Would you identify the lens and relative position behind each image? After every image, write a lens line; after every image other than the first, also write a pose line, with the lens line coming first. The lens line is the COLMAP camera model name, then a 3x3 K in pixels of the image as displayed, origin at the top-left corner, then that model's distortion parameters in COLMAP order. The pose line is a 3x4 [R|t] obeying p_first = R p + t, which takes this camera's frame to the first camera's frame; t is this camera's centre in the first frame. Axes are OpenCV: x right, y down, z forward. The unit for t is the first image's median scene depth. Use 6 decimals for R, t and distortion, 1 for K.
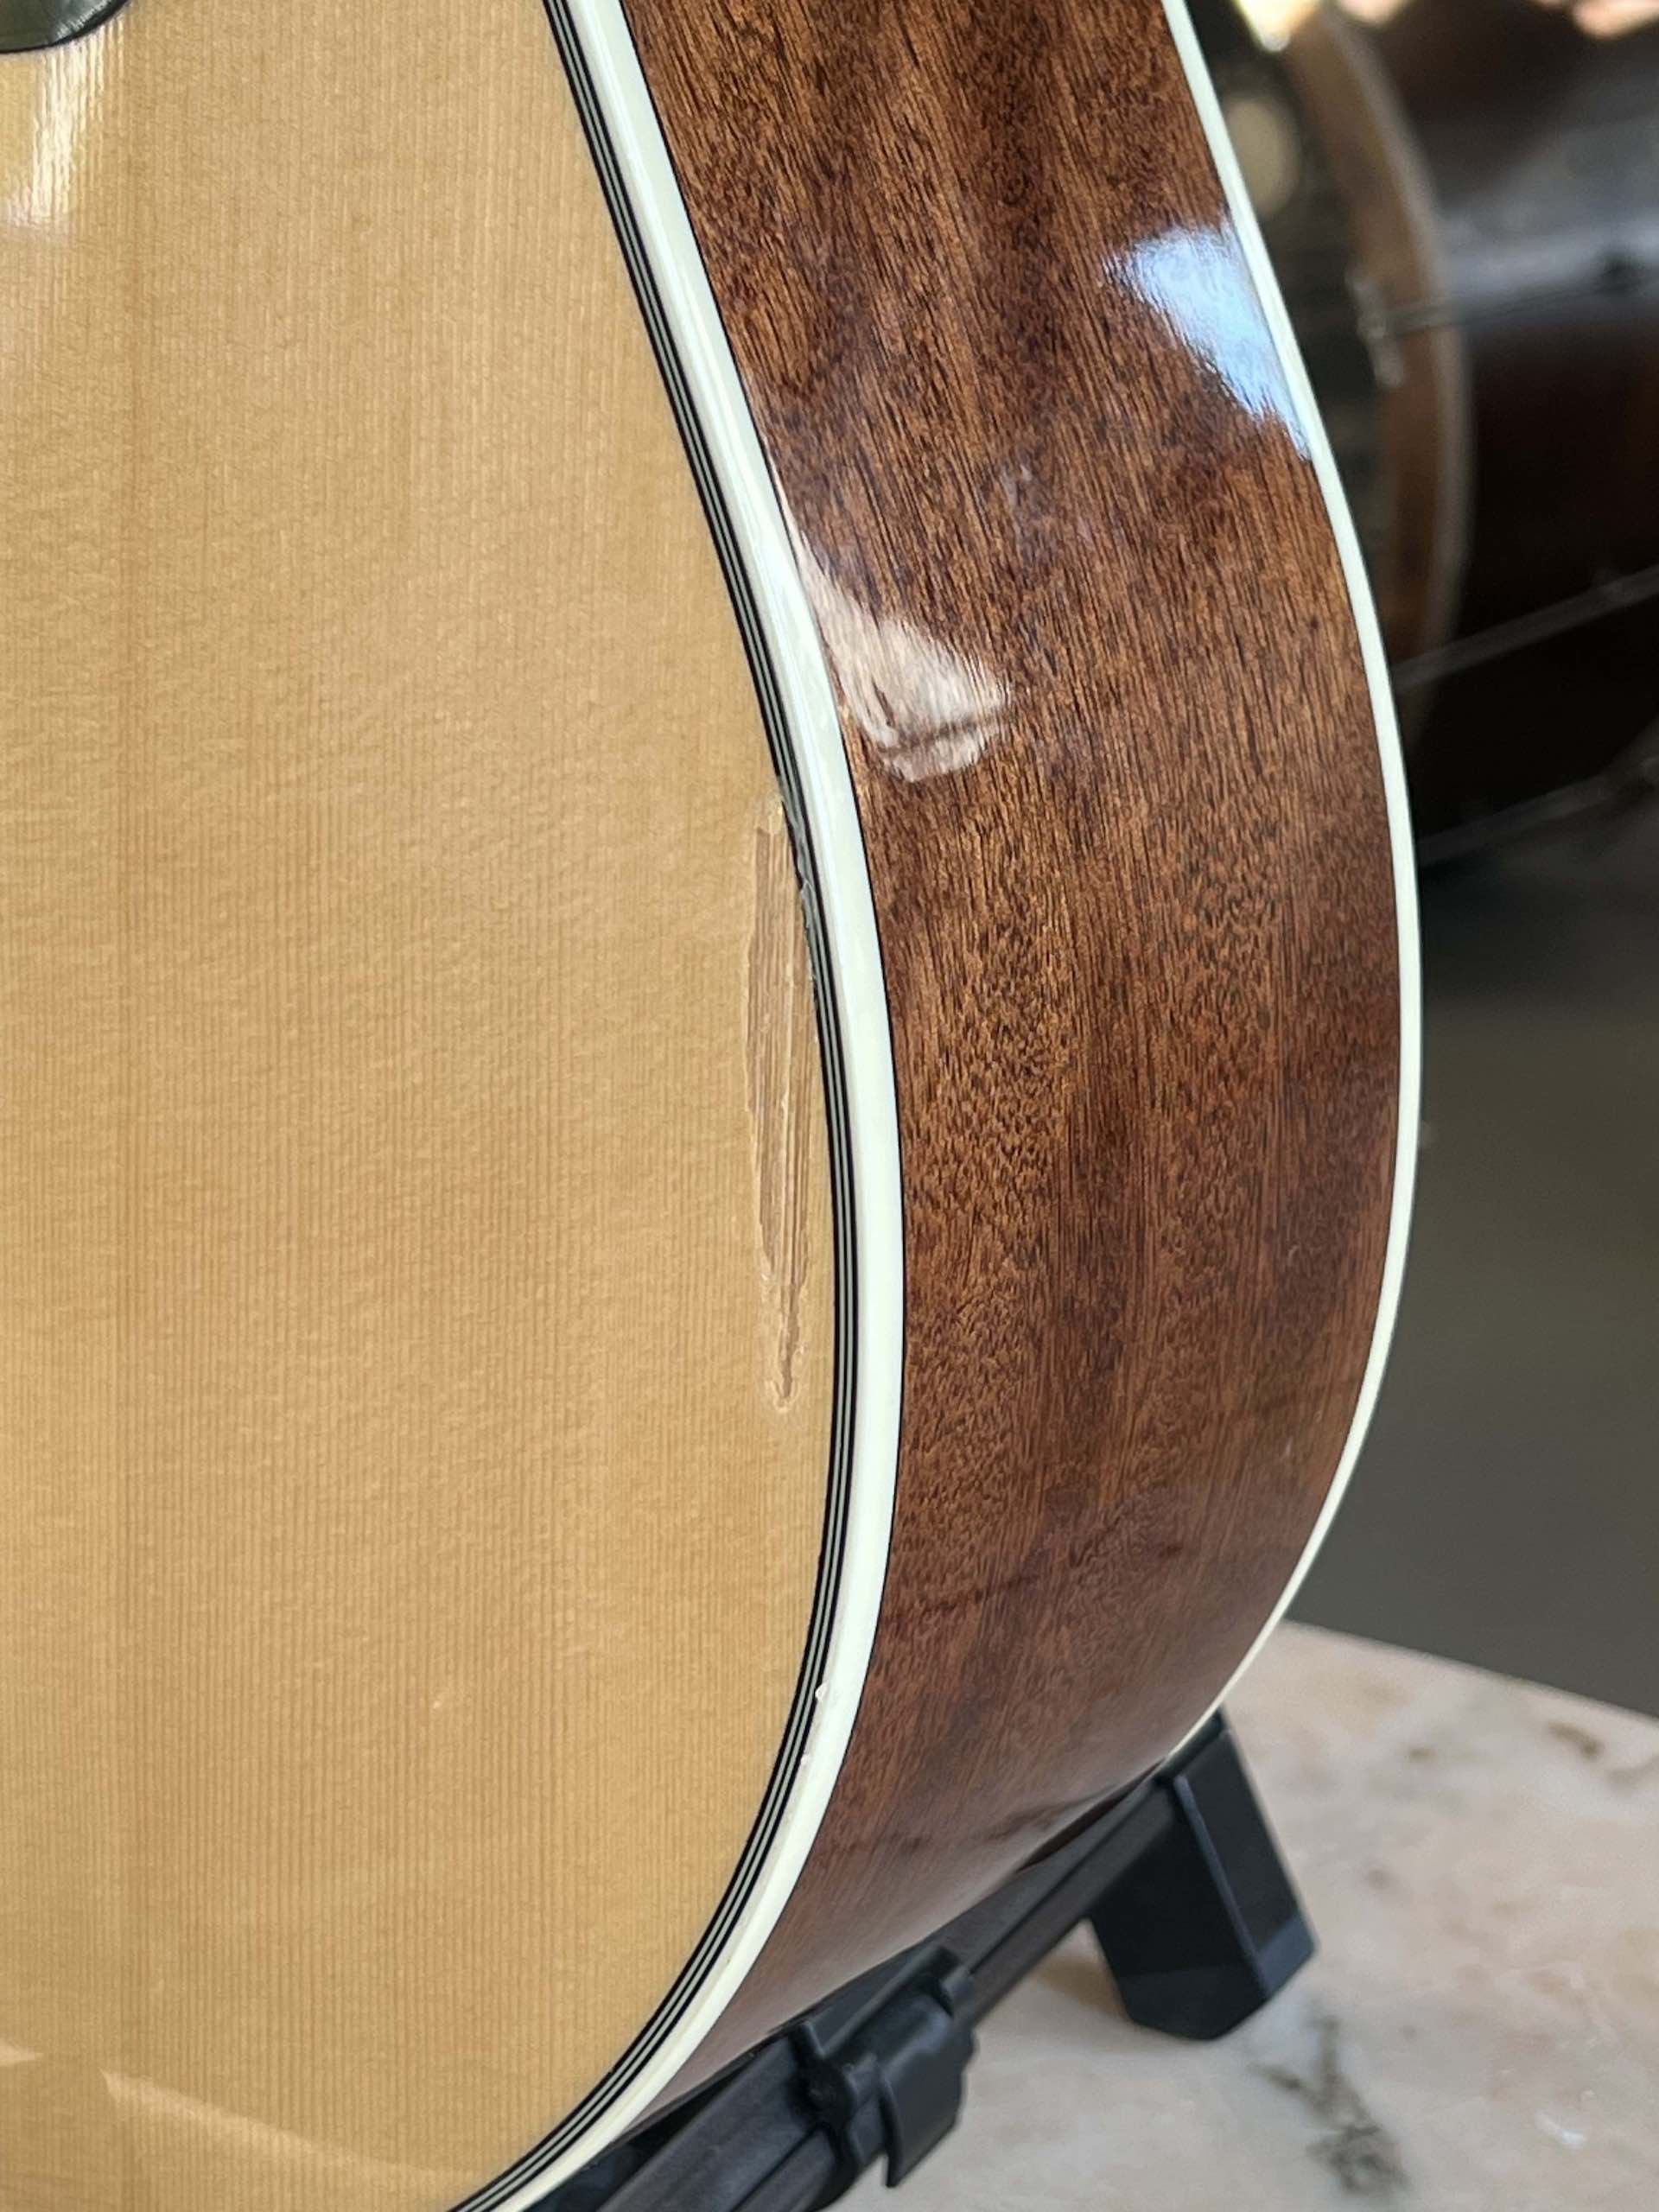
lens RADIAL K [[4252.8, 0, 829.5], [0, 4252.8, 1106.0], [0, 0, 1]] dist [0.234358, -1.300465]
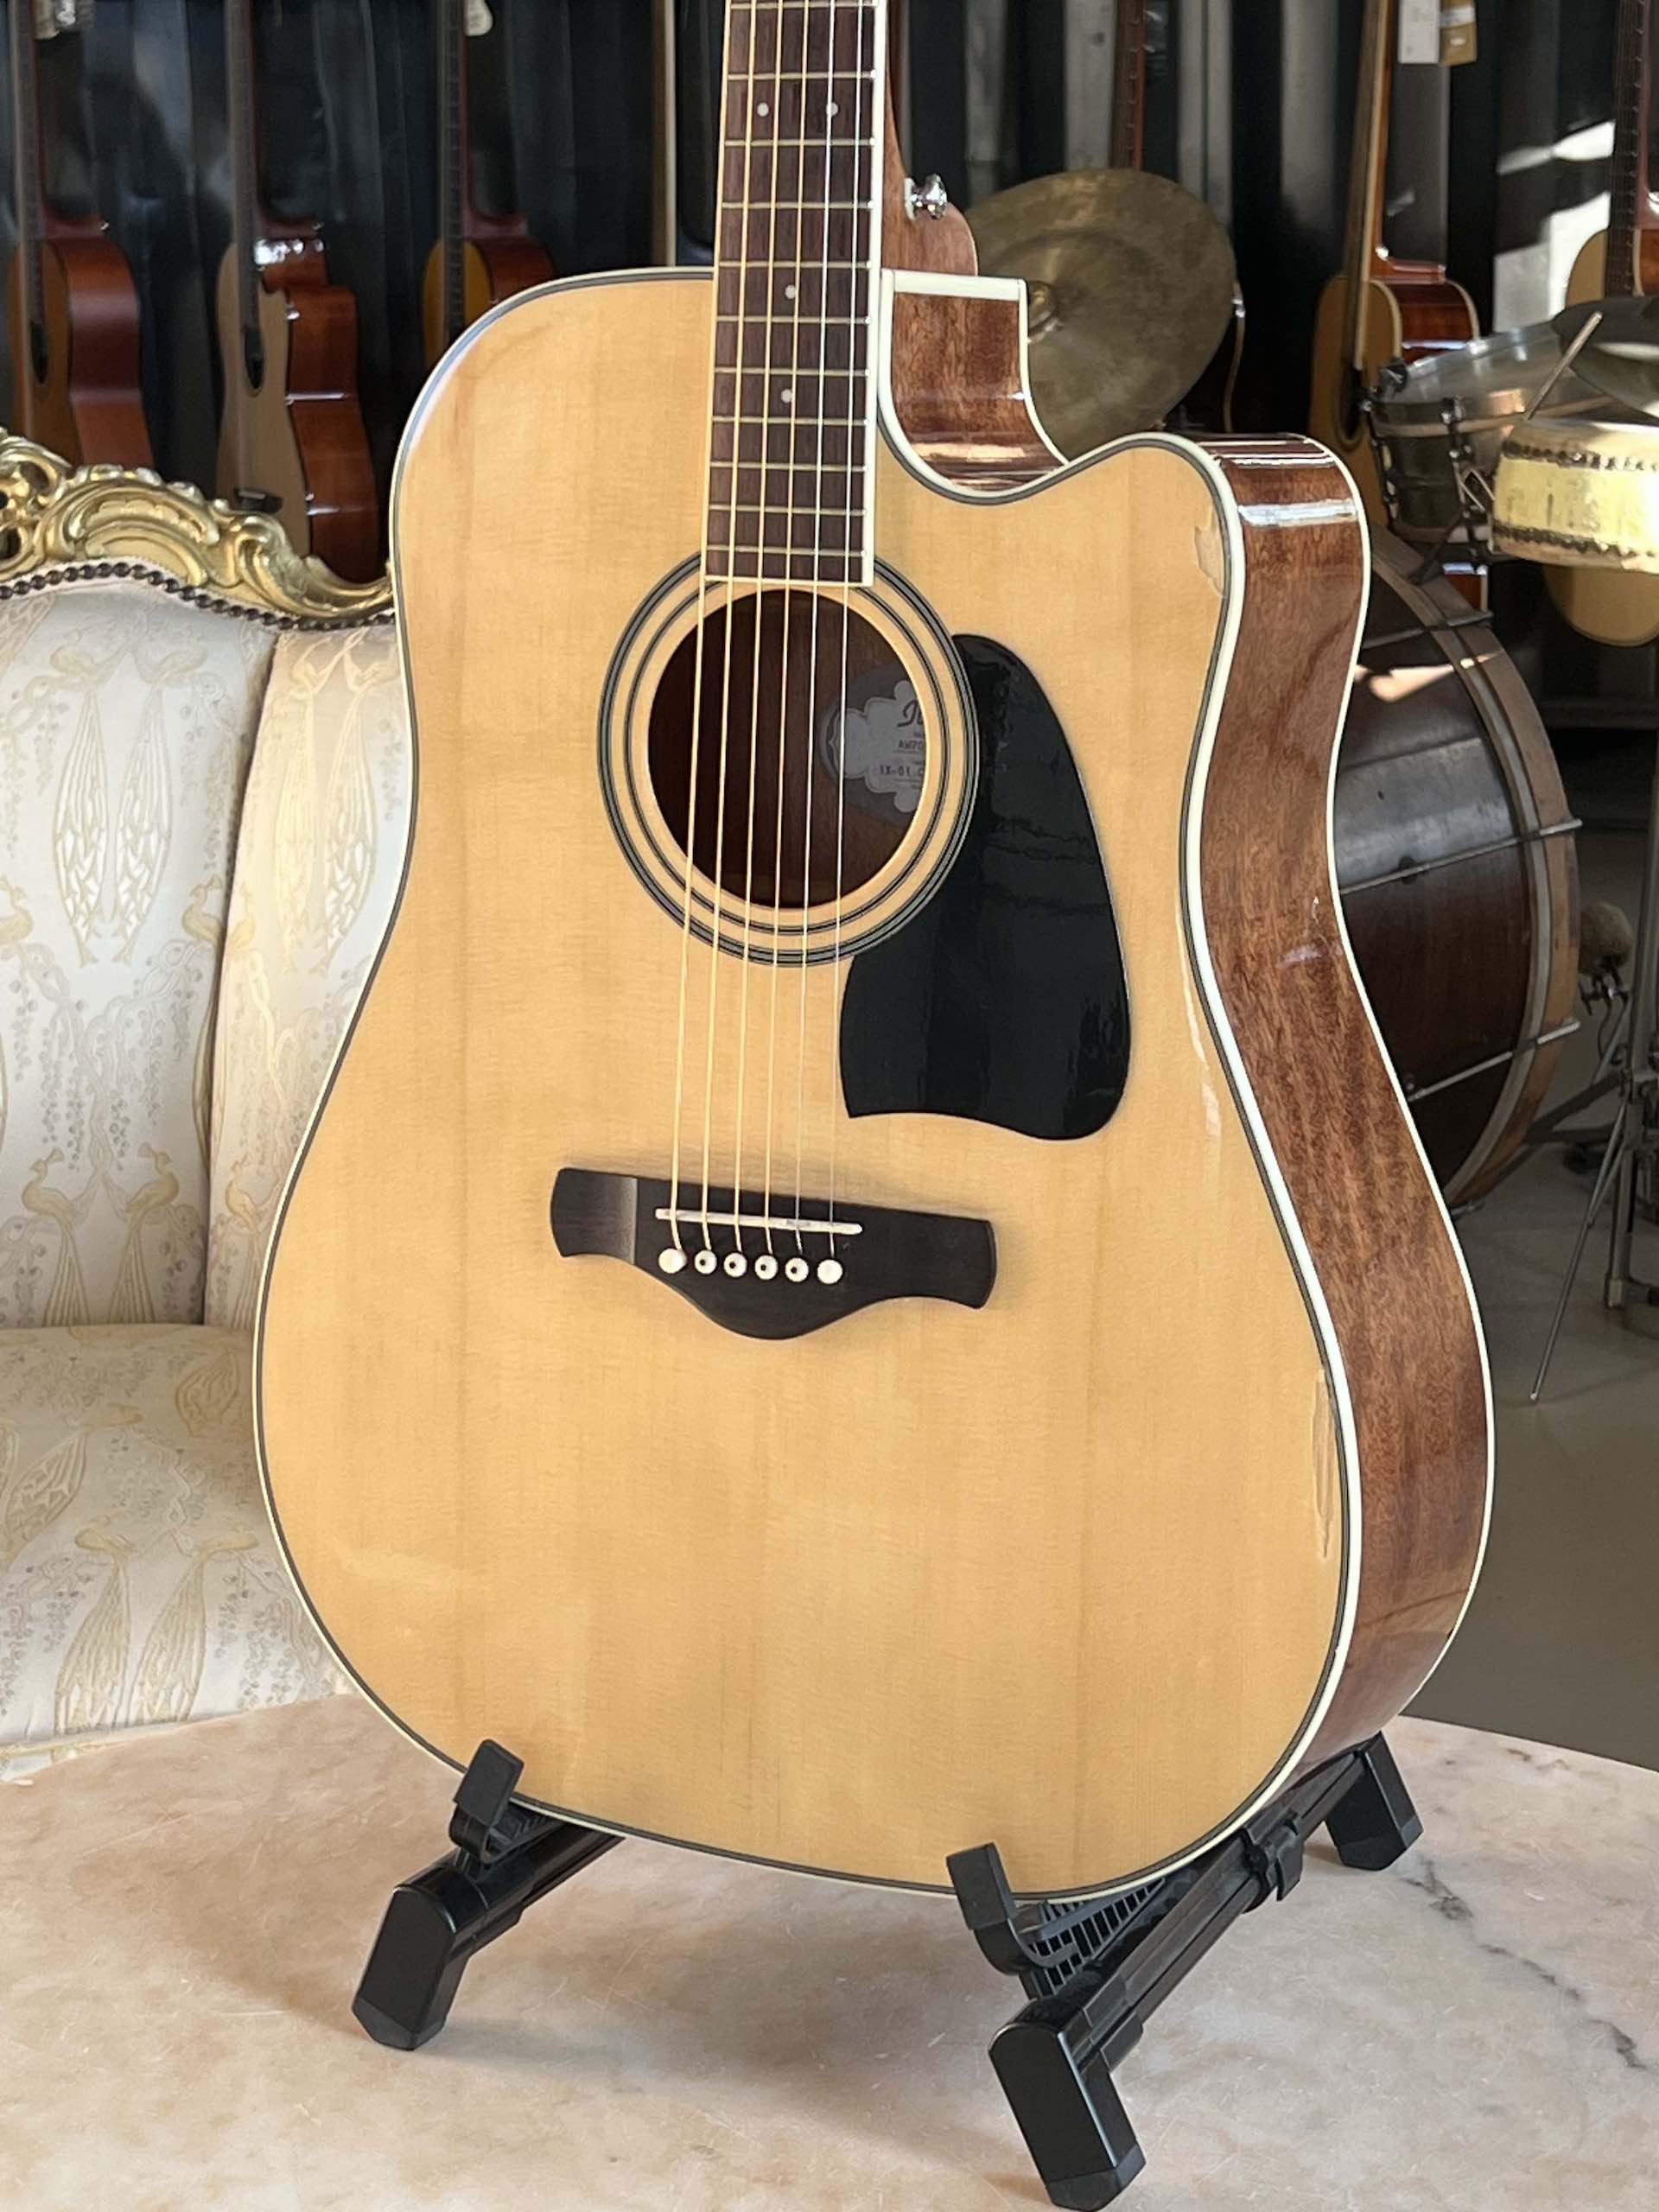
lens RADIAL K [[4252.8, 0, 829.5], [0, 4252.8, 1106.0], [0, 0, 1]] dist [0.234358, -1.300465]
pose [[0.997708, -0.019455, 0.064810, -0.408620], [0.025038, 0.995938, -0.086489, -0.000663], [-0.062864, 0.087914, 0.994143, -1.543174]]
